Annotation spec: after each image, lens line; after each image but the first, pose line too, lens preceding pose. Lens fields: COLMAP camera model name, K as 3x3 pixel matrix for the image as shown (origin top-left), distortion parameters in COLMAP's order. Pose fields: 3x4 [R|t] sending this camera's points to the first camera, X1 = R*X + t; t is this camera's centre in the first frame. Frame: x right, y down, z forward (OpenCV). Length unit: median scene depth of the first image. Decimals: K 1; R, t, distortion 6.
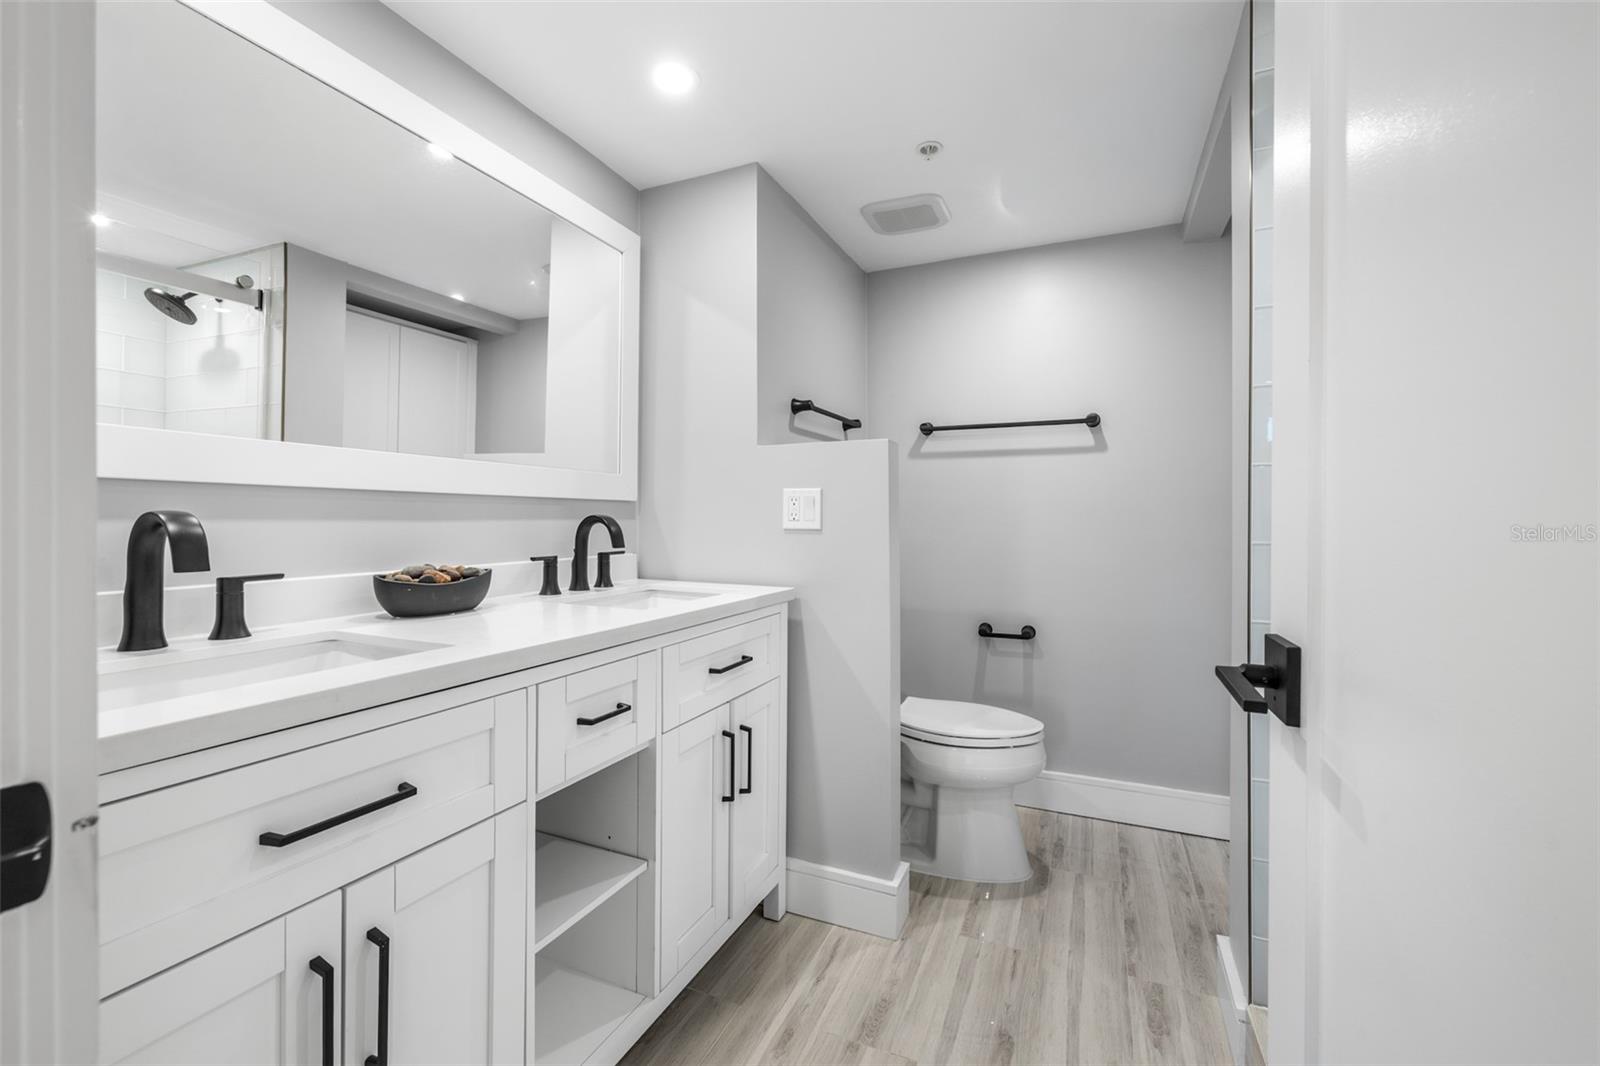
lens RADIAL K [[679.5, 0, 798.8], [0, 679.5, 519.5], [0, 0, 1]] dist [0.000132, 0.000344]
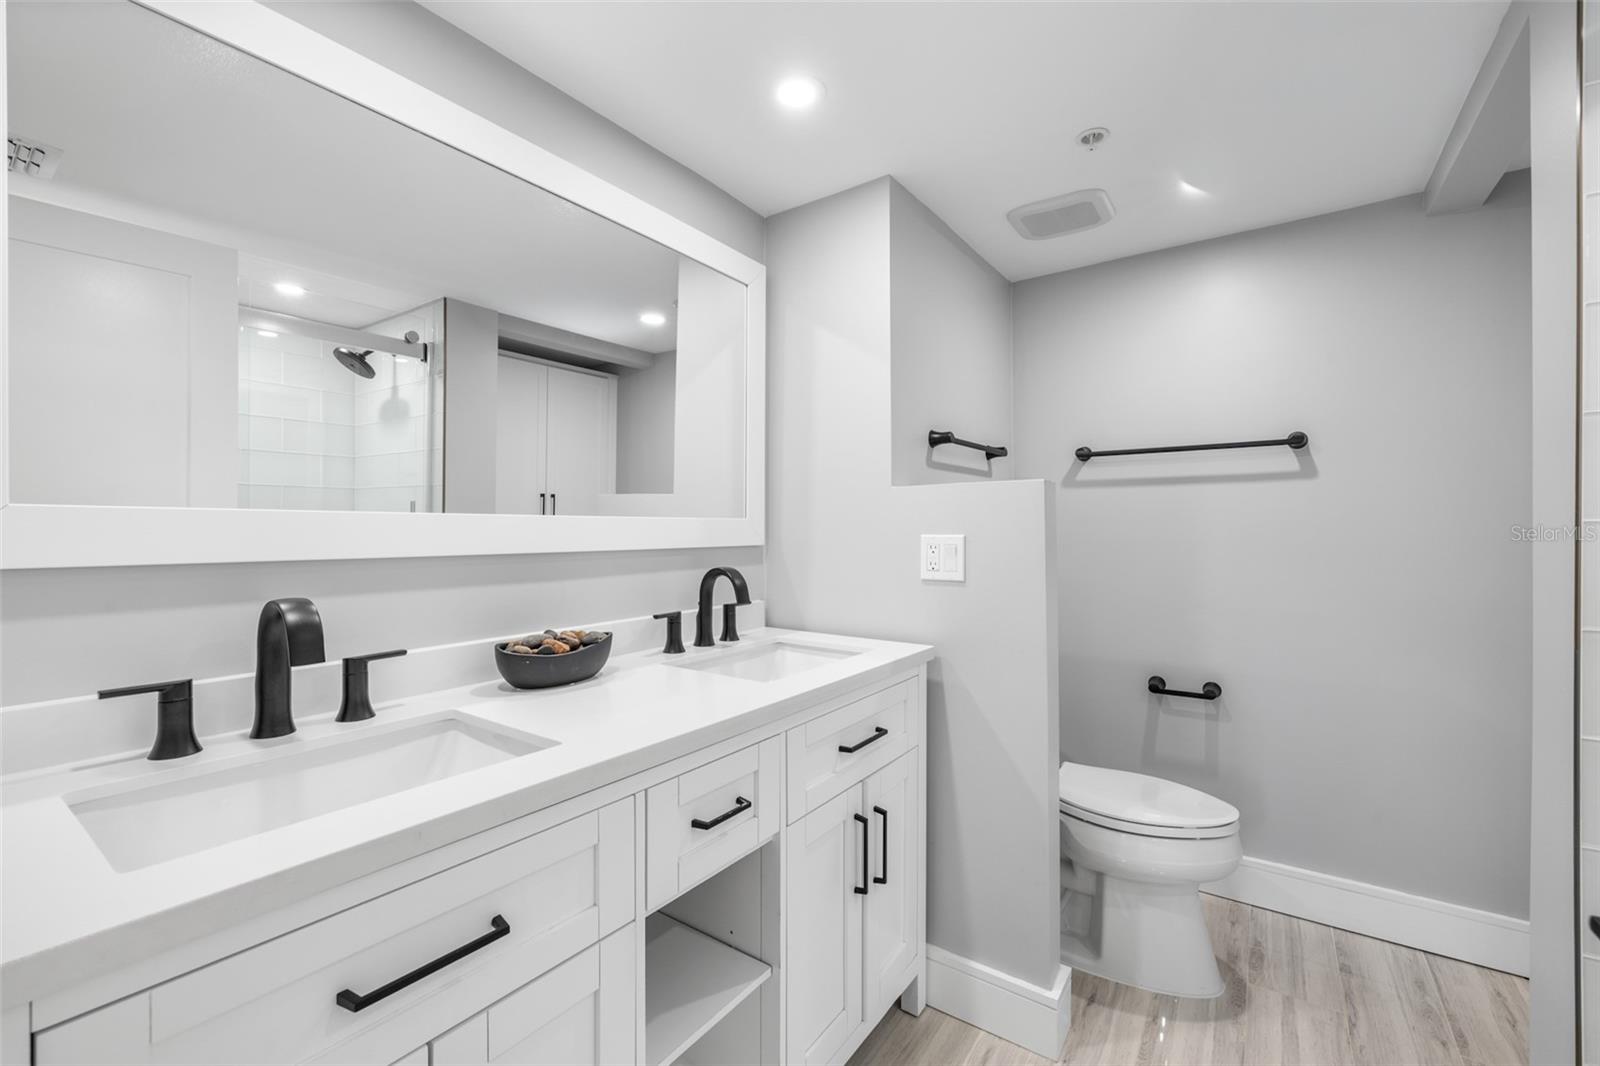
lens RADIAL K [[672.5, 0, 797.7], [0, 672.5, 531.2], [0, 0, 1]] dist [0.000312, 0.000317]
pose [[0.980412, -0.004743, -0.196901, -0.006892], [0.005576, 0.999978, 0.003678, -0.051188], [0.196879, -0.004704, 0.980416, 0.088766]]
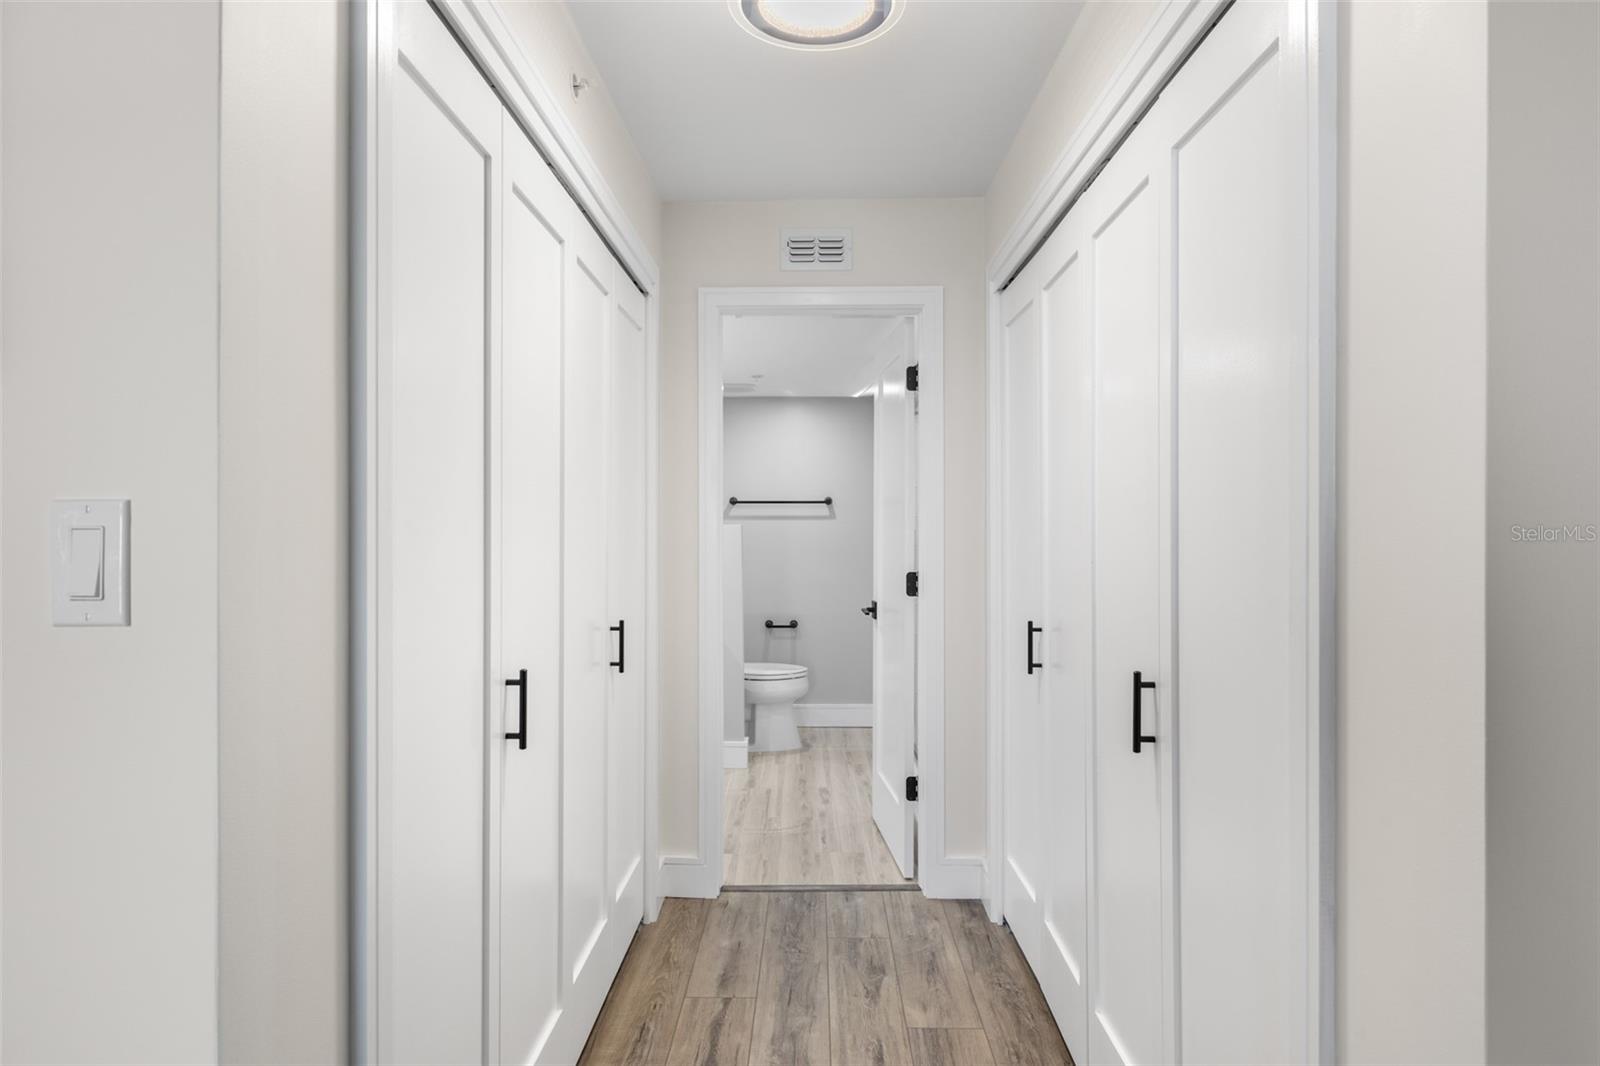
lens RADIAL K [[940.0, 0, 800.0], [0, 940.0, 533.0], [0, 0, 1]] dist [-0.000634, -0.000036]
pose [[0.918956, -0.011714, 0.394185, -0.729487], [0.003627, 0.999768, 0.021253, -0.141276], [-0.394343, -0.018100, 0.918785, -1.481151]]
